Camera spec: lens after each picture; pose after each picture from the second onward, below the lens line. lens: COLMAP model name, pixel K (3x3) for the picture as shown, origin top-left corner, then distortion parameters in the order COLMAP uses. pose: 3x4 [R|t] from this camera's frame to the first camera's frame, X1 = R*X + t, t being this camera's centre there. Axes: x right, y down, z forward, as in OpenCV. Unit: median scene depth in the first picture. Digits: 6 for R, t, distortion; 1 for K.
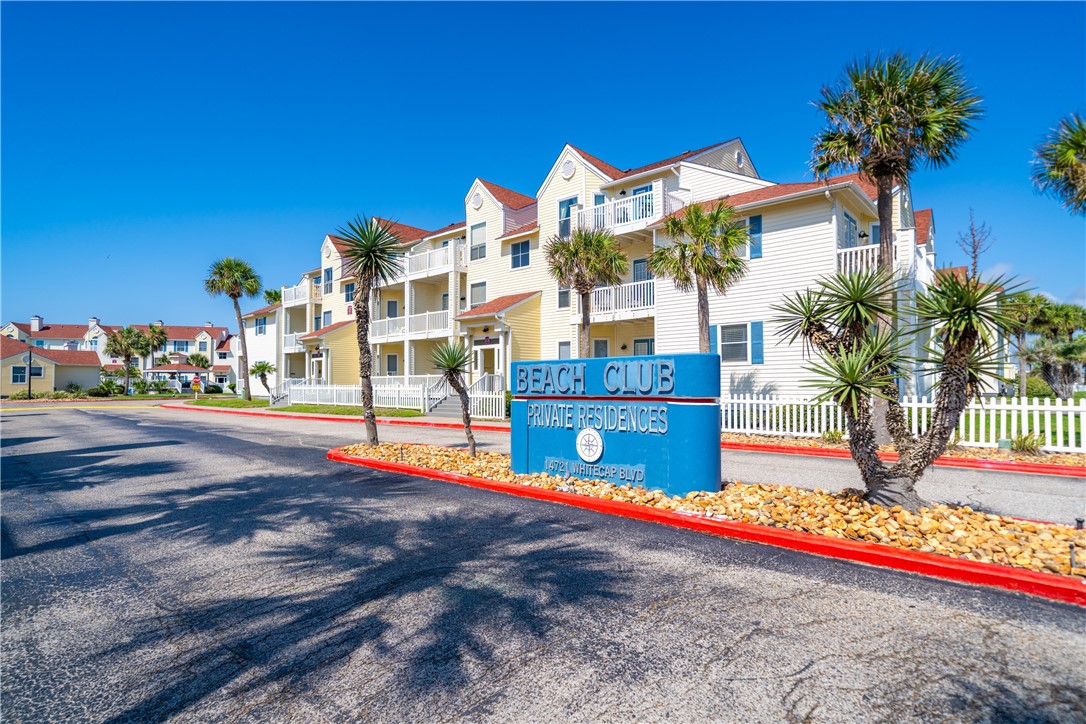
lens RADIAL K [[562.6, 0, 544.0], [0, 562.6, 366.4], [0, 0, 1]] dist [-0.013292, -0.000580]
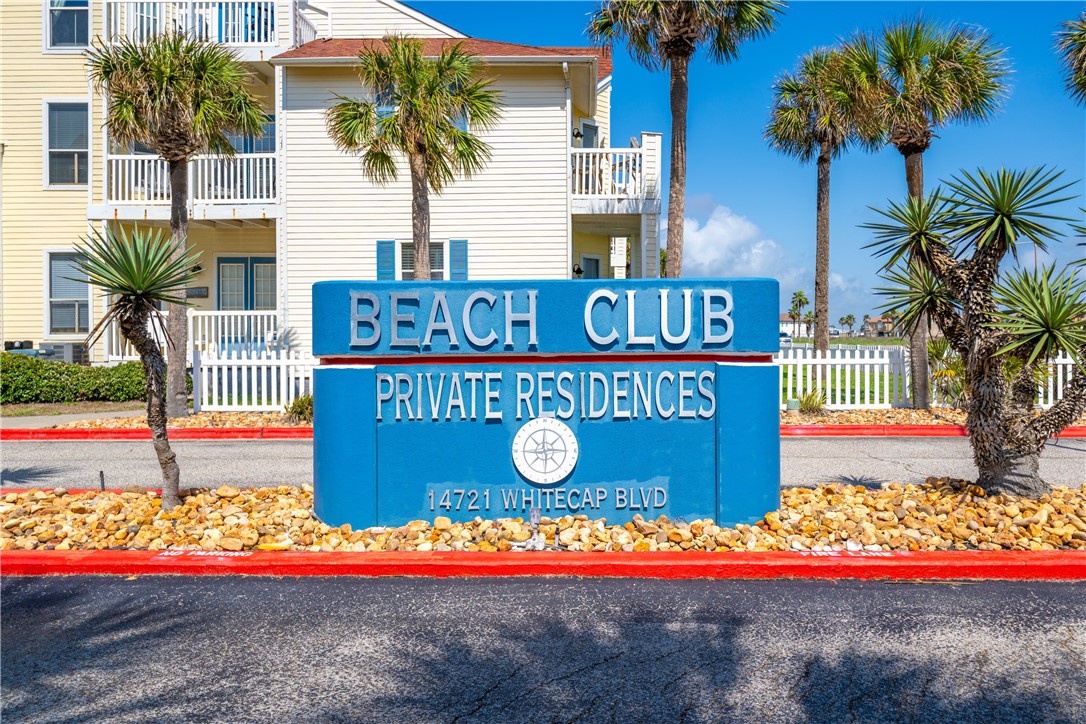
lens RADIAL K [[830.0, 0, 541.7], [0, 830.0, 334.9], [0, 0, 1]] dist [-0.002852, -0.001047]
pose [[0.740241, 0.000868, 0.672341, -0.440625], [-0.020166, 0.999578, 0.020912, 0.019774], [-0.672039, -0.029039, 0.739946, 0.461343]]
